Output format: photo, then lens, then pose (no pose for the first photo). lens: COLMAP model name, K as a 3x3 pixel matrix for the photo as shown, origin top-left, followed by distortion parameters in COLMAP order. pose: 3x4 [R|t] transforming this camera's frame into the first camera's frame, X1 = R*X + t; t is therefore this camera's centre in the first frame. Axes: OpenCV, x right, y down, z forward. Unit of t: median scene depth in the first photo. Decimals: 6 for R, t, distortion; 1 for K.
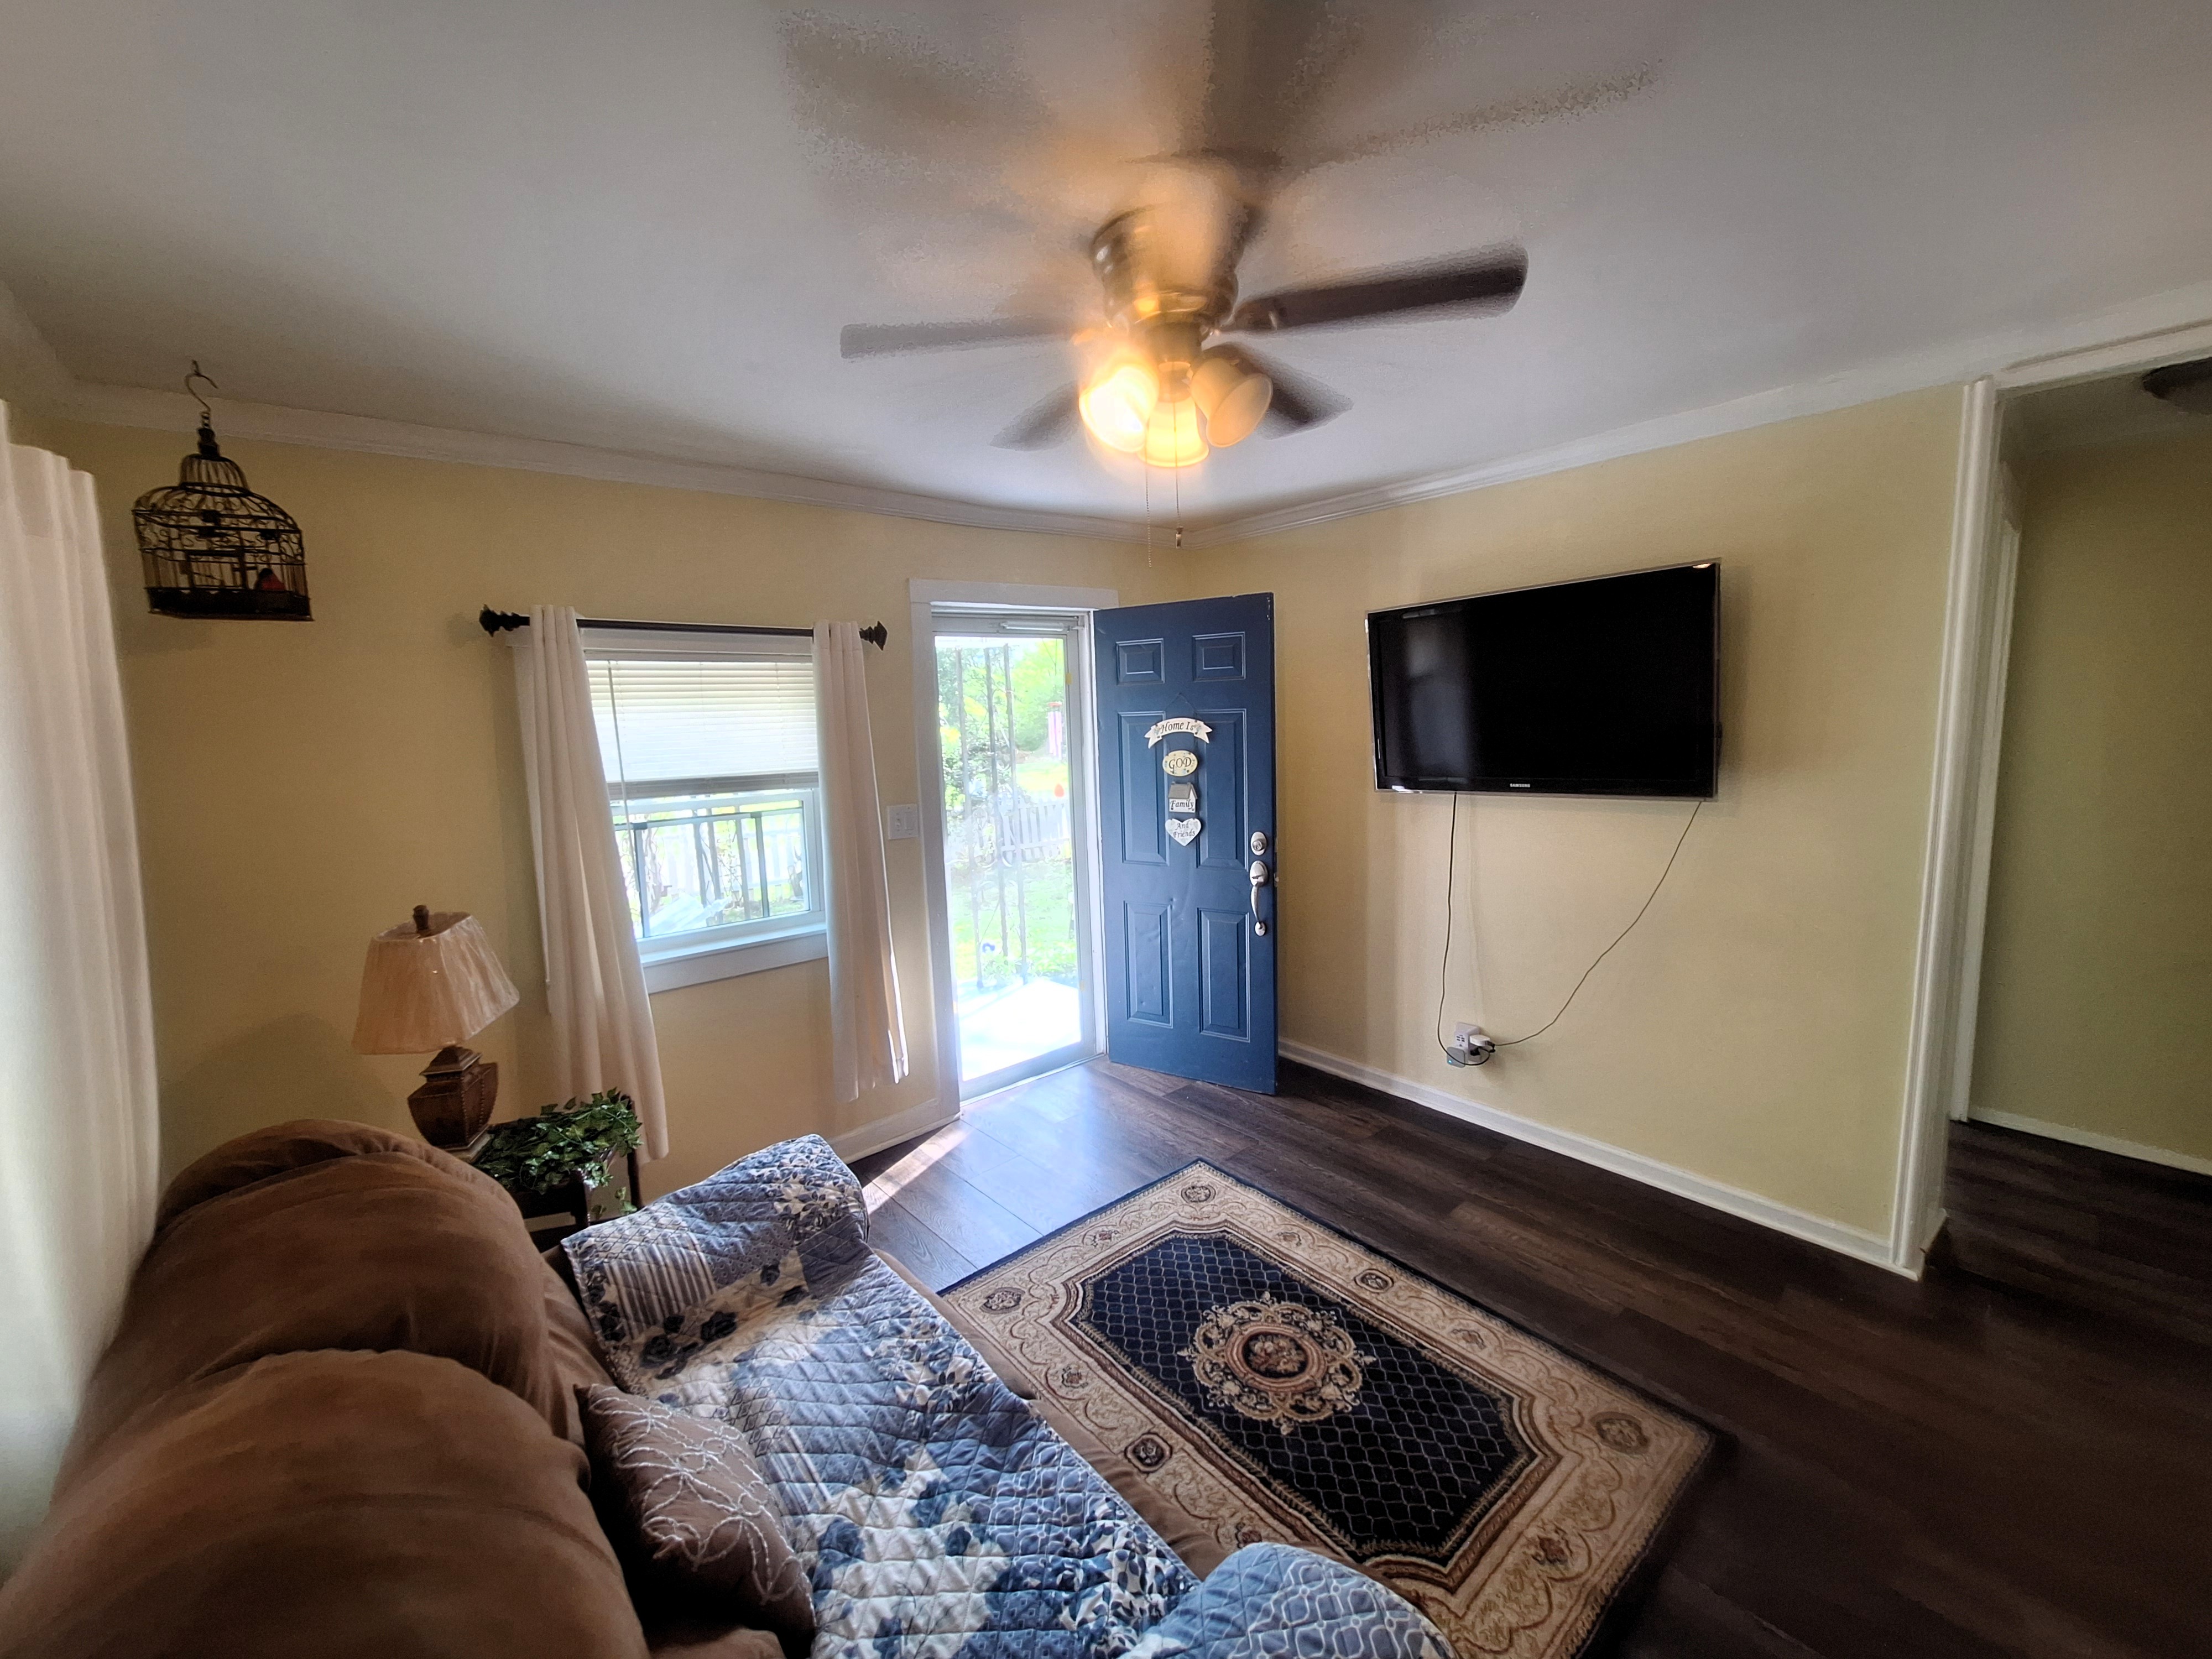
lens RADIAL K [[871.9, 0, 1110.4], [0, 871.9, 830.4], [0, 0, 1]] dist [0.001086, 0.001121]
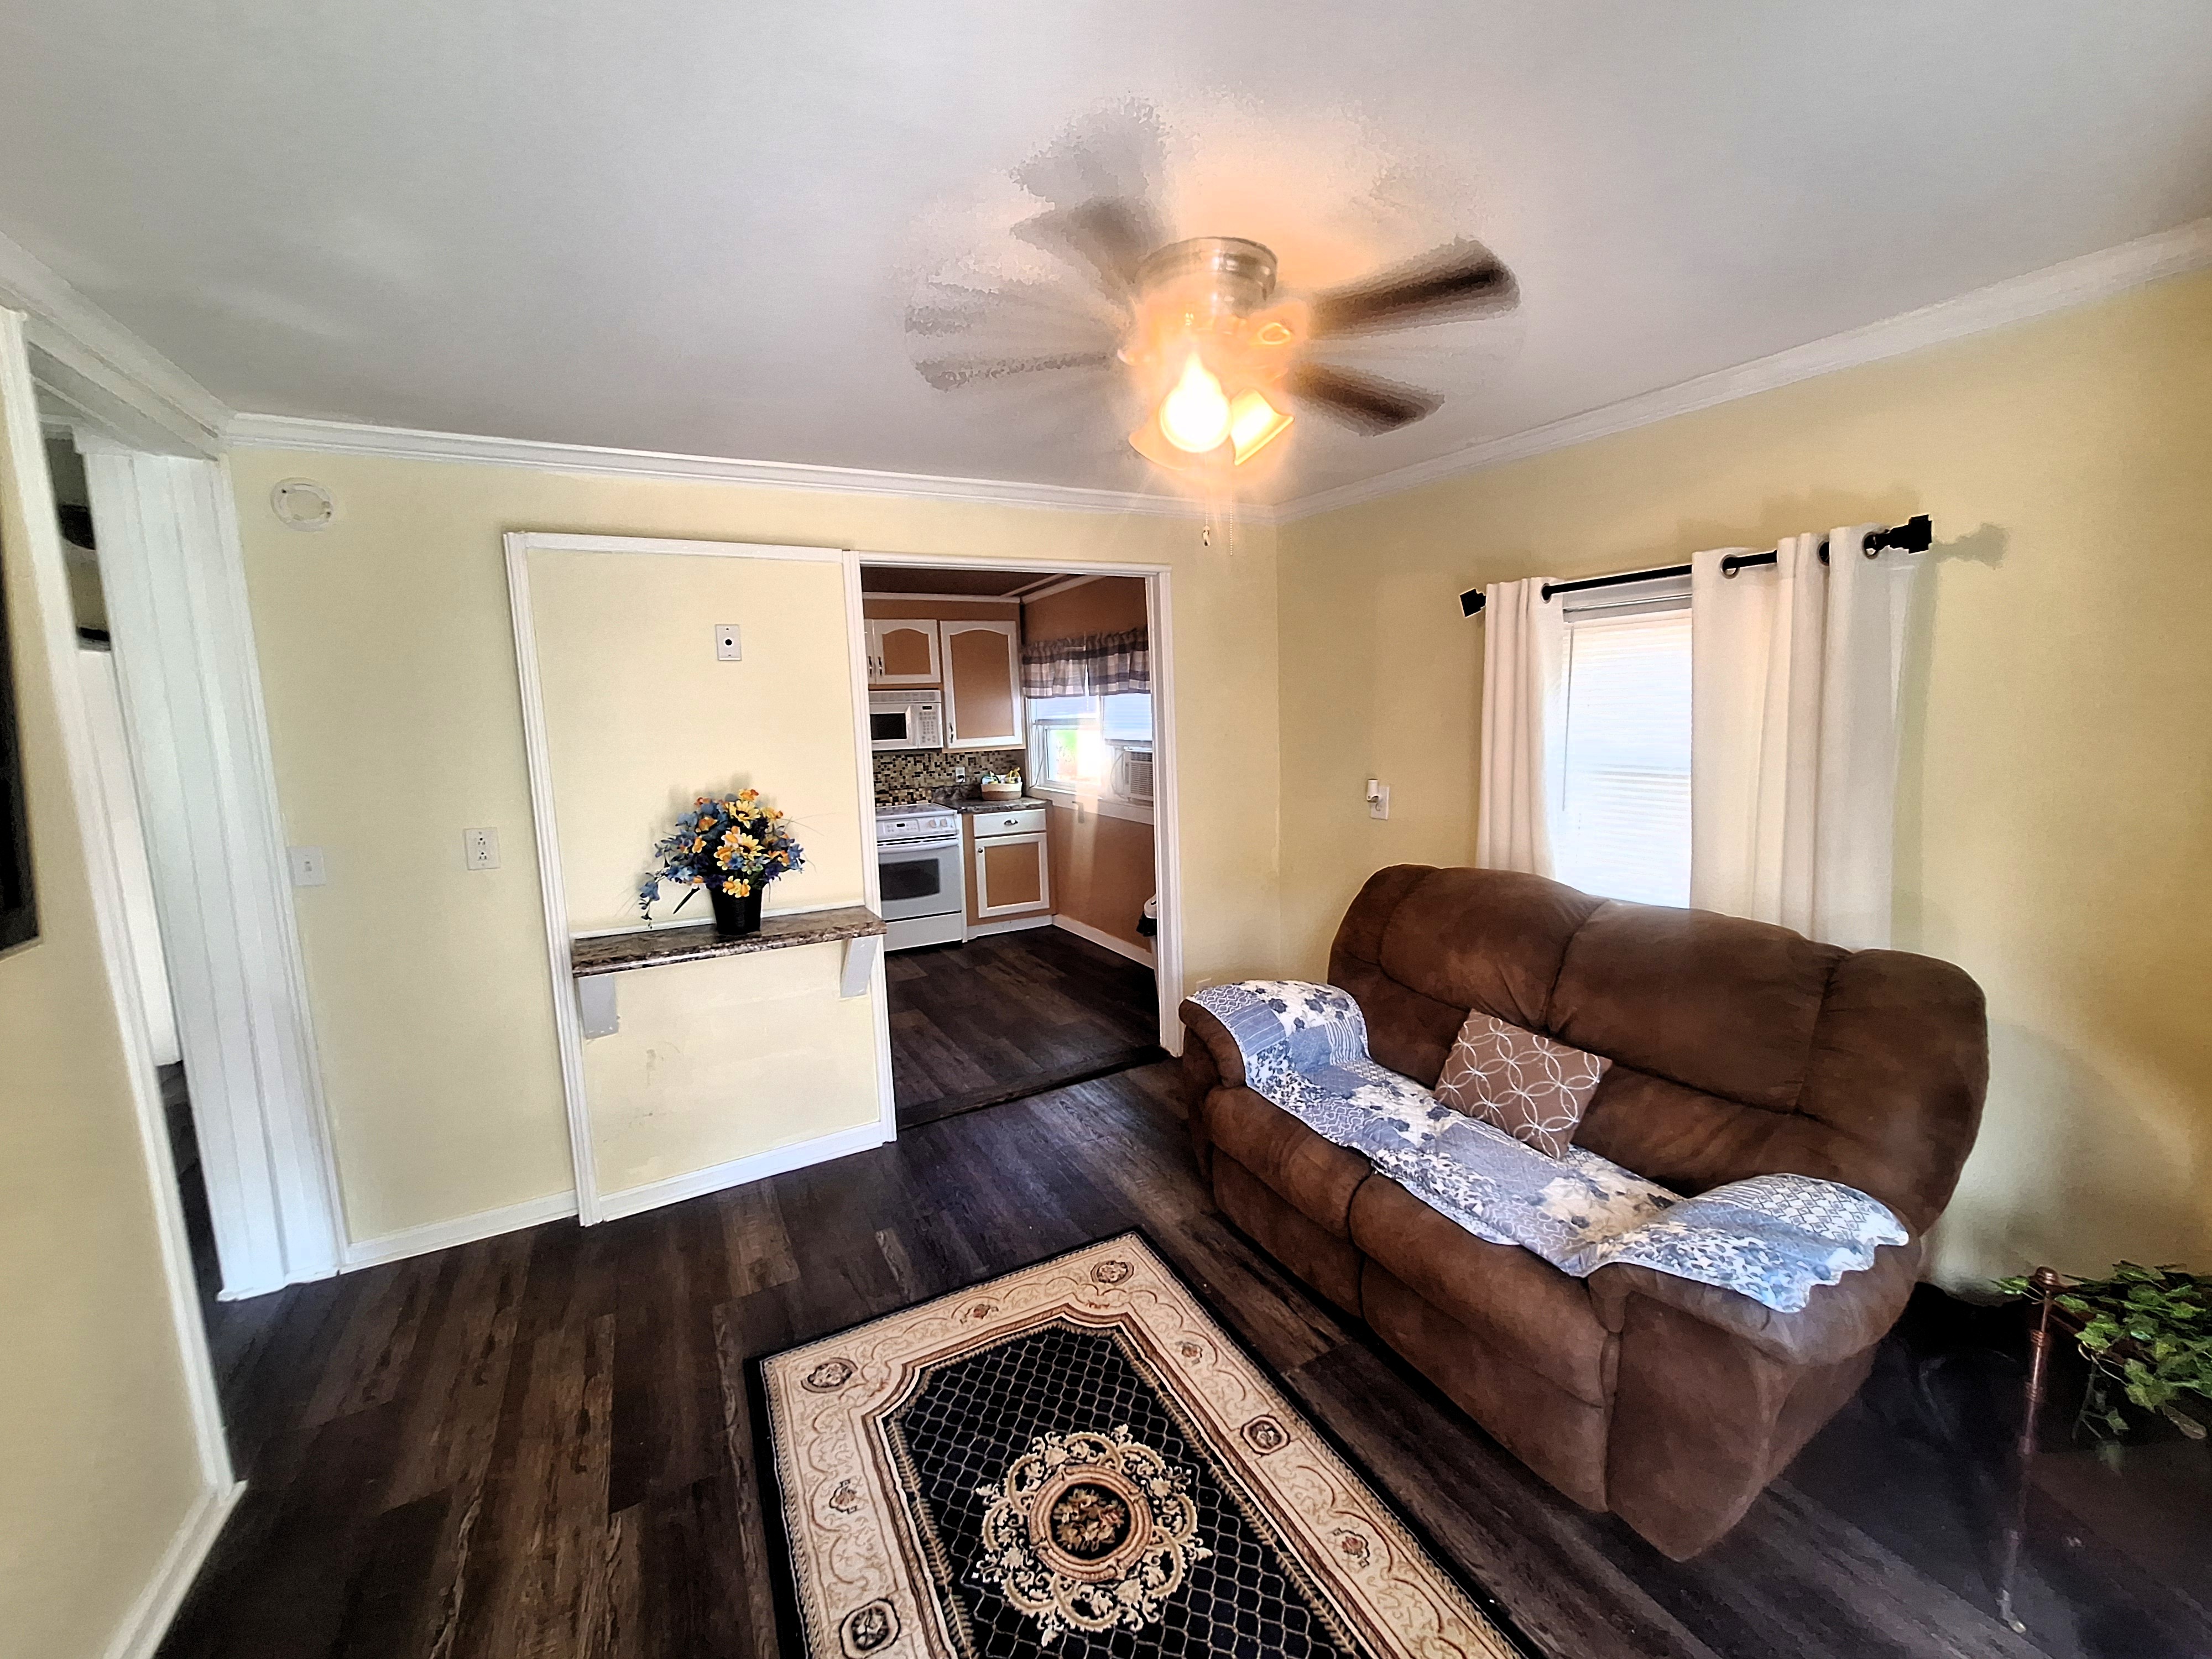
lens RADIAL K [[871.9, 0, 1107.8], [0, 871.9, 826.1], [0, 0, 1]] dist [0.001086, 0.001121]
pose [[-0.973857, 0.034194, 0.224572, -0.023132], [0.091578, 0.963807, 0.250379, -0.178784], [-0.207882, 0.264400, -0.941742, 1.425353]]
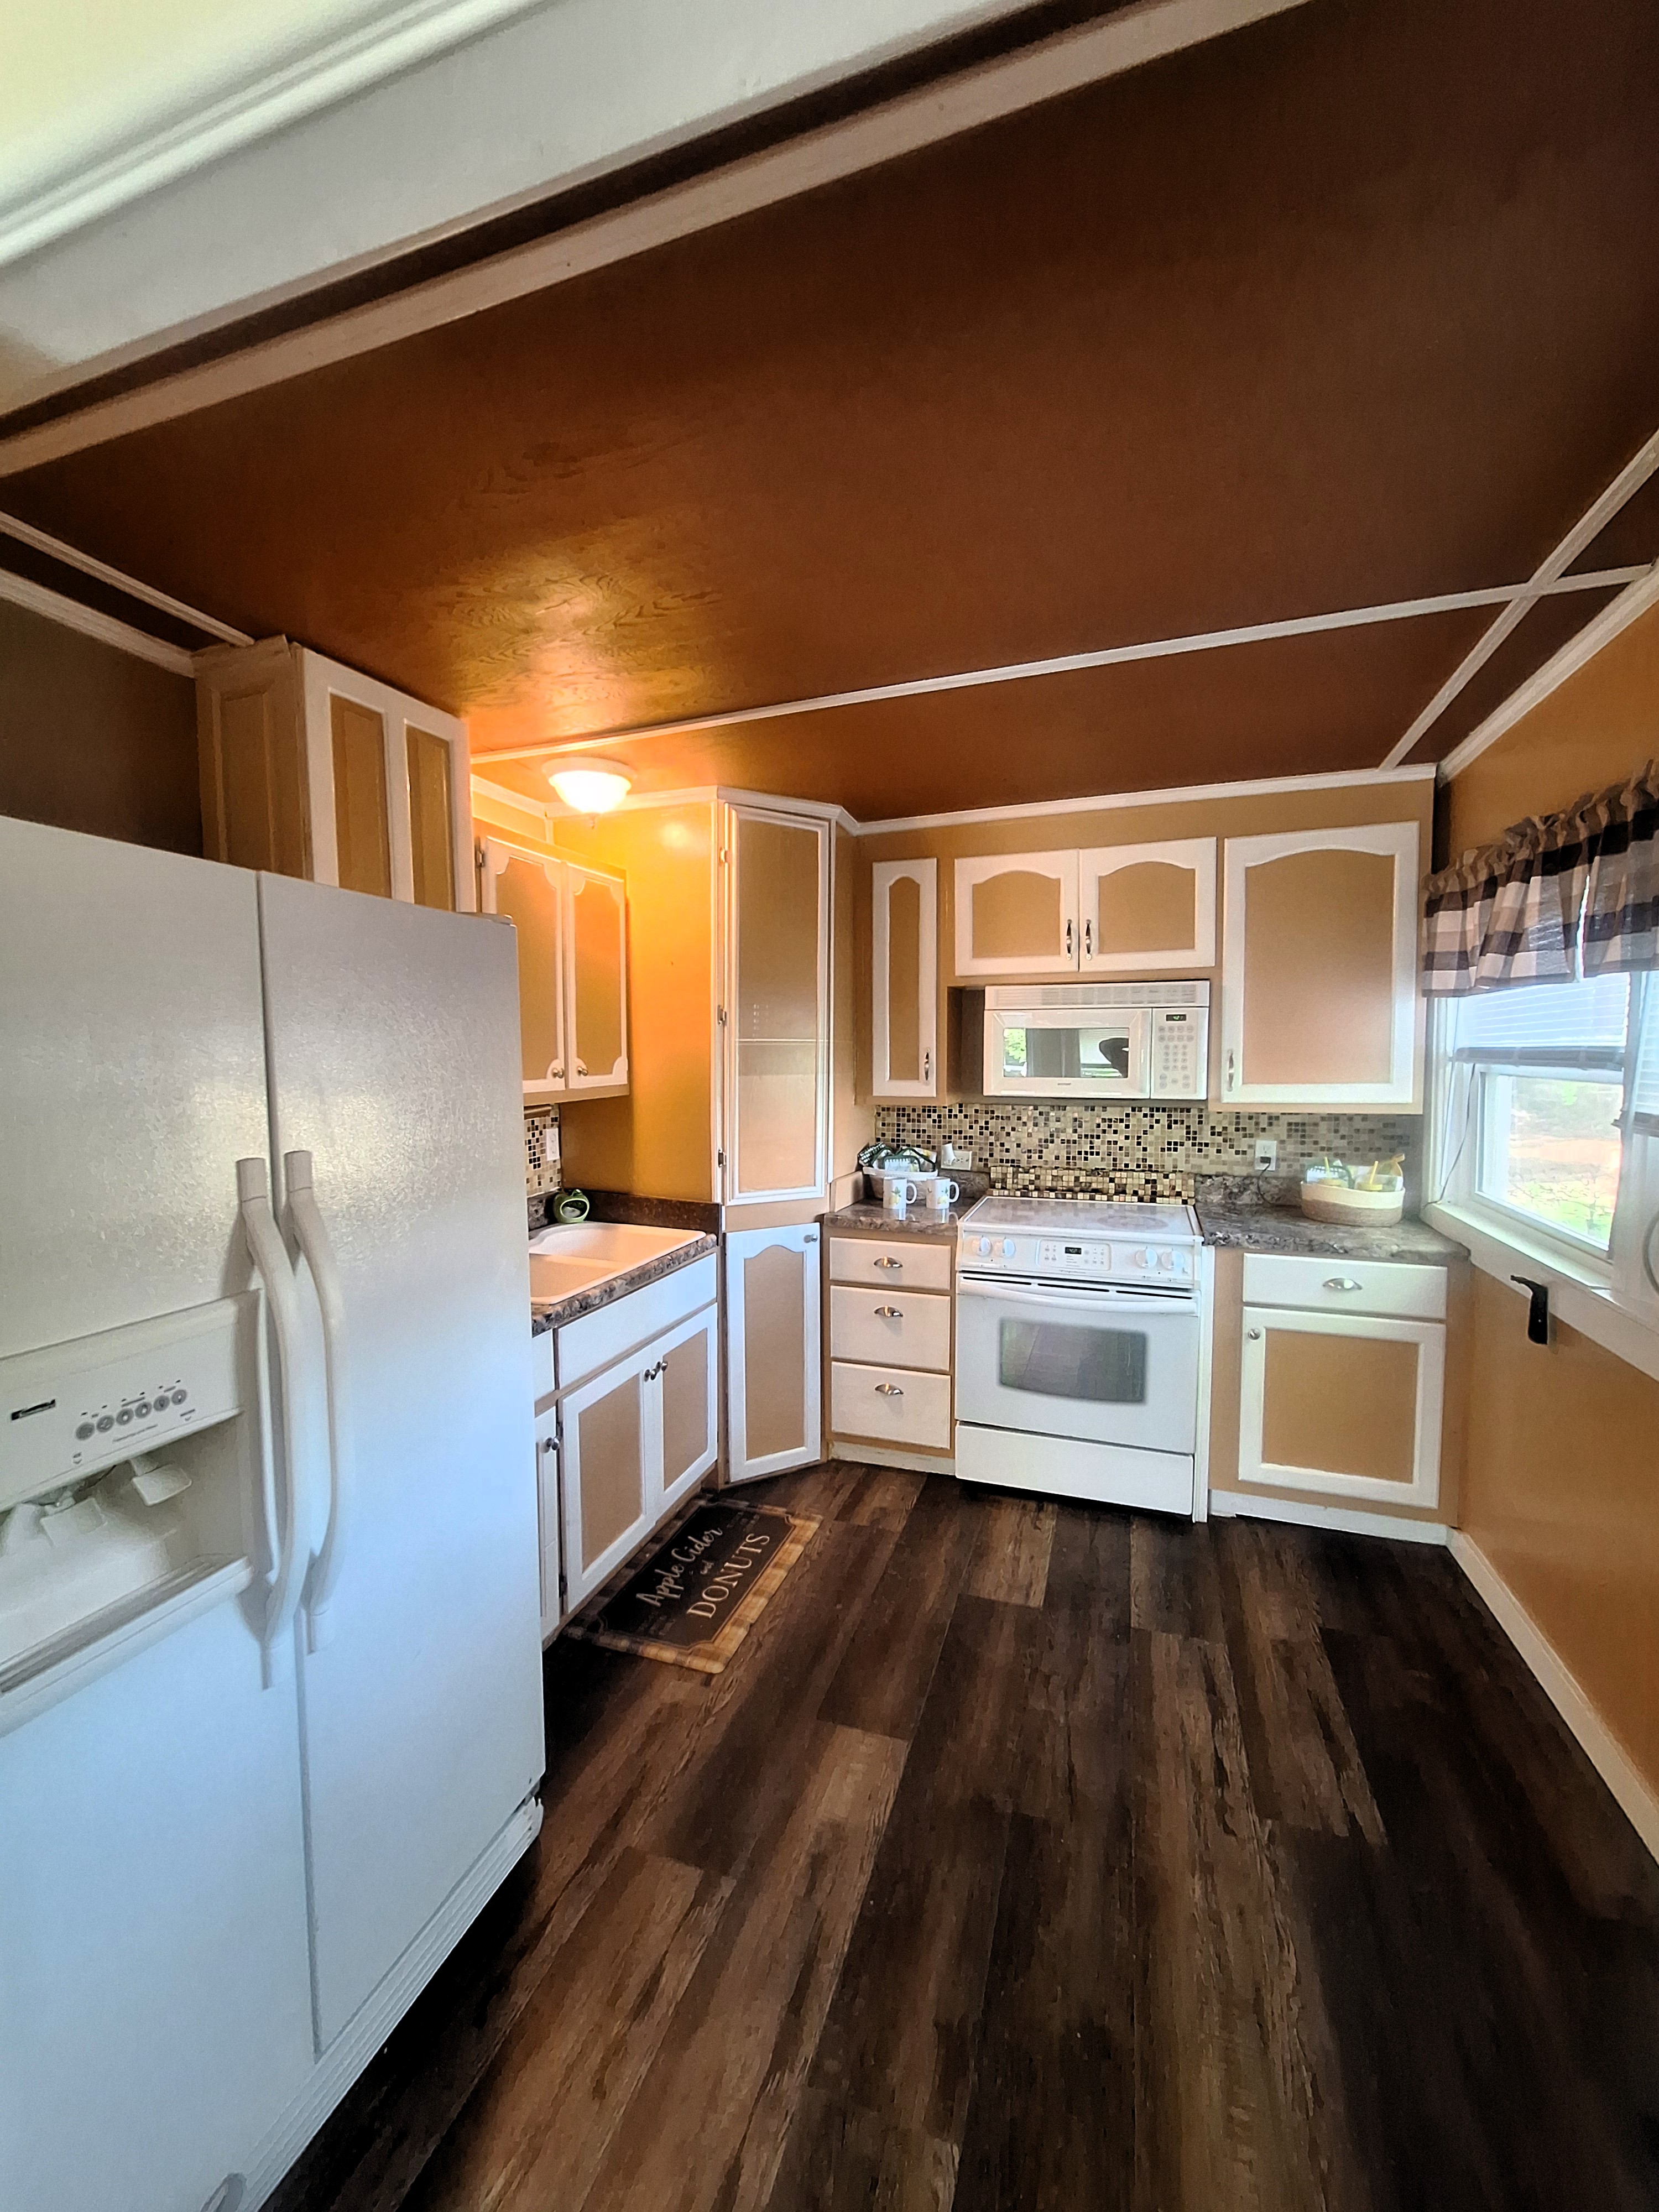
lens RADIAL K [[871.9, 0, 846.5], [0, 871.9, 1111.3], [0, 0, 1]] dist [0.001086, 0.001121]
pose [[-0.509487, -0.024713, 0.860124, 0.211343], [0.132076, 0.985496, 0.106550, 0.013815], [-0.850282, 0.167888, -0.498833, 0.099513]]
